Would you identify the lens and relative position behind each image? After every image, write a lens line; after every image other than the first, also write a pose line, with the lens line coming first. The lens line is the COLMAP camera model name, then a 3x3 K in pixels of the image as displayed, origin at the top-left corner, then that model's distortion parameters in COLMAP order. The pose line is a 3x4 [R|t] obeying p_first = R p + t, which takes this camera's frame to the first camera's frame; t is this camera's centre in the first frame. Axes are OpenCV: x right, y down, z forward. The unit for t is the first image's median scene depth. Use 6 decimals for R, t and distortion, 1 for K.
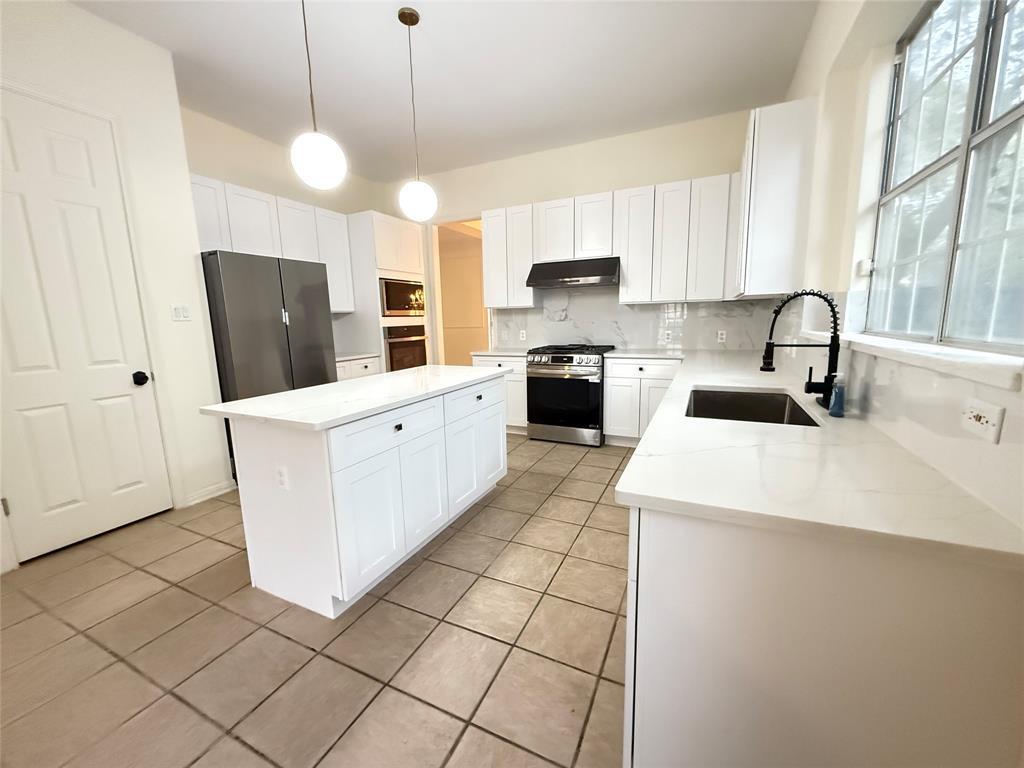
lens RADIAL K [[408.7, 0, 510.4], [0, 408.7, 385.9], [0, 0, 1]] dist [0.000613, 0.000220]
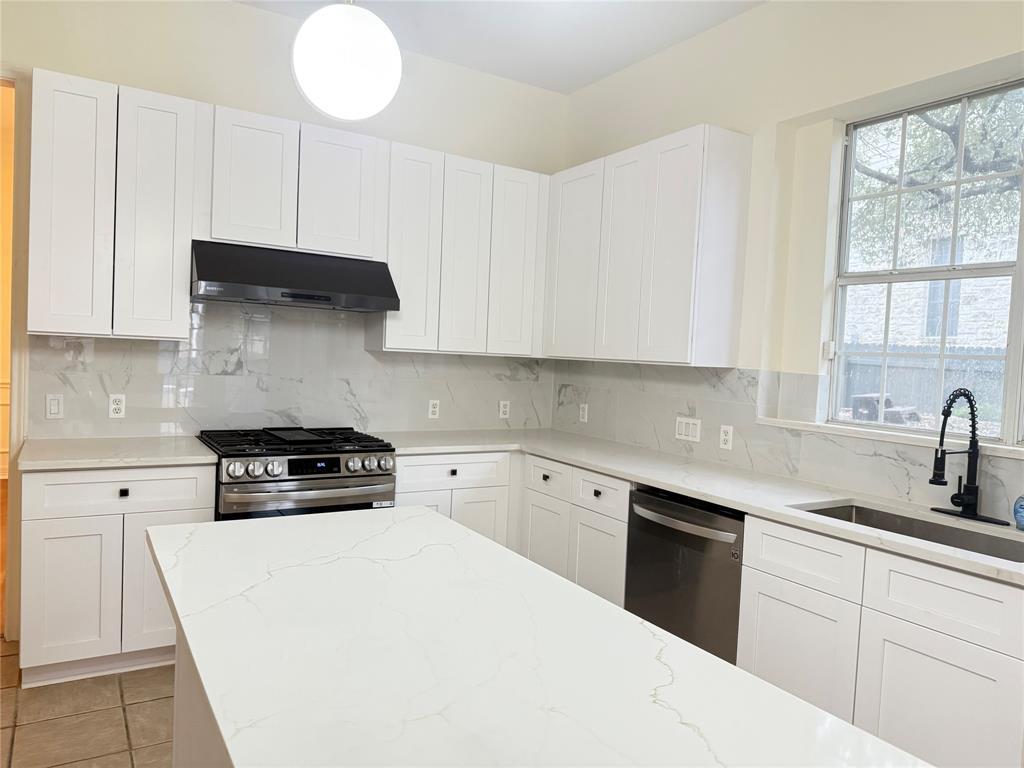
lens RADIAL K [[717.2, 0, 506.7], [0, 717.2, 382.1], [0, 0, 1]] dist [0.154852, -0.252277]
pose [[0.543117, 0.016257, 0.839500, -0.472423], [0.077287, 0.994600, -0.069262, -0.092018], [-0.836093, 0.102499, 0.538928, 0.410890]]
